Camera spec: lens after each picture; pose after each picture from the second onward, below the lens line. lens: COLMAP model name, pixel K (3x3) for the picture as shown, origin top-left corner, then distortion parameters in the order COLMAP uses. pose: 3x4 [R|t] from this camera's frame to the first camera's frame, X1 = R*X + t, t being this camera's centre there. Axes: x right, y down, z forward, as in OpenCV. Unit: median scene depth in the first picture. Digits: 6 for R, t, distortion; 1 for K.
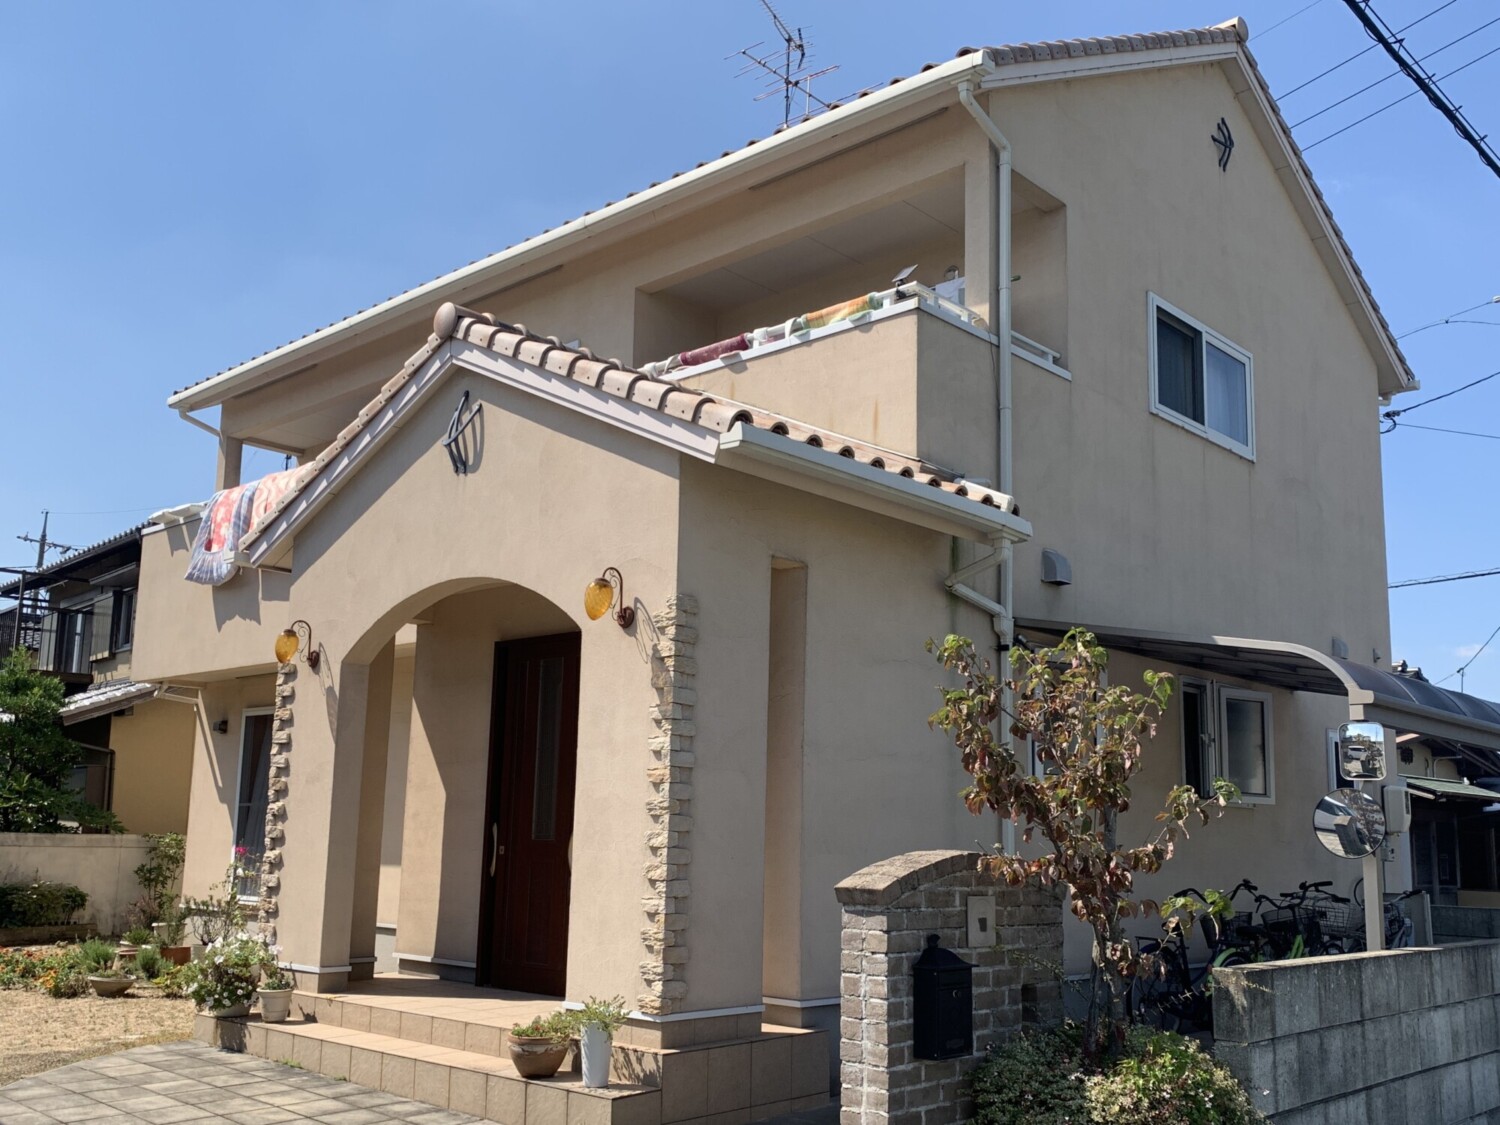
lens RADIAL K [[1389.6, 0, 746.9], [0, 1389.6, 609.2], [0, 0, 1]] dist [0.127208, -0.200866]
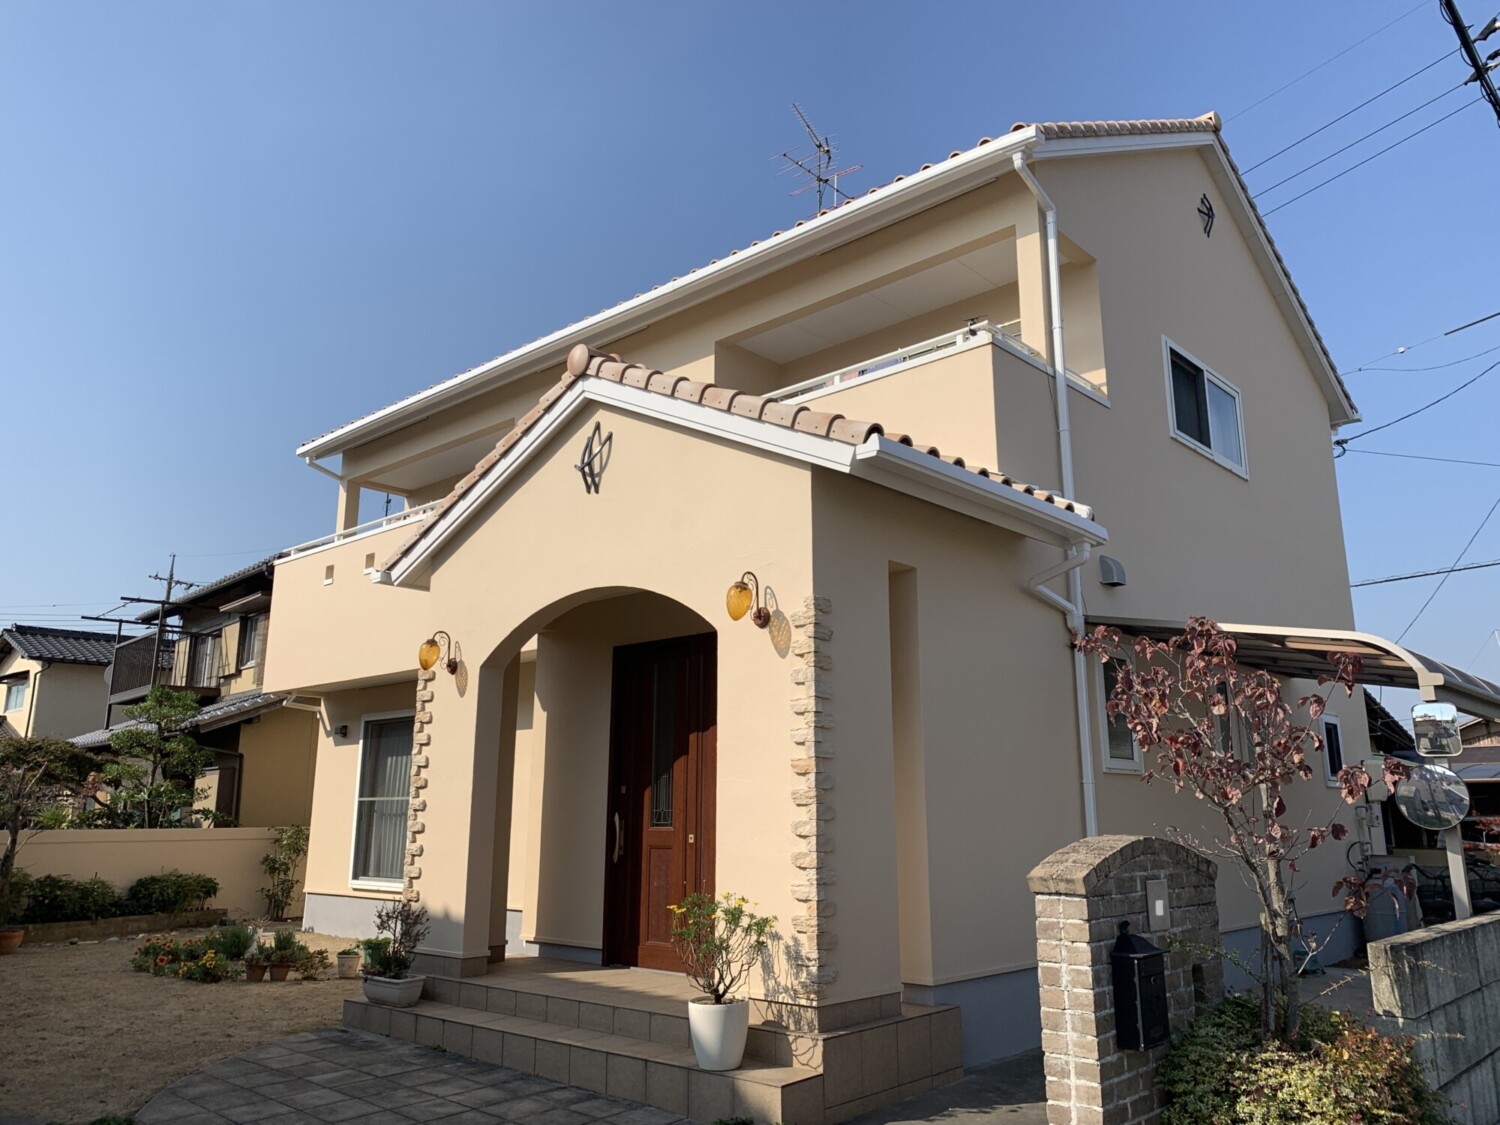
lens RADIAL K [[1127.9, 0, 752.4], [0, 1127.9, 533.4], [0, 0, 1]] dist [0.063527, -0.048869]
pose [[0.999630, -0.019381, 0.019070, -0.096912], [0.020872, 0.996467, -0.081352, 0.009991], [-0.017426, 0.081720, 0.996503, 0.107048]]
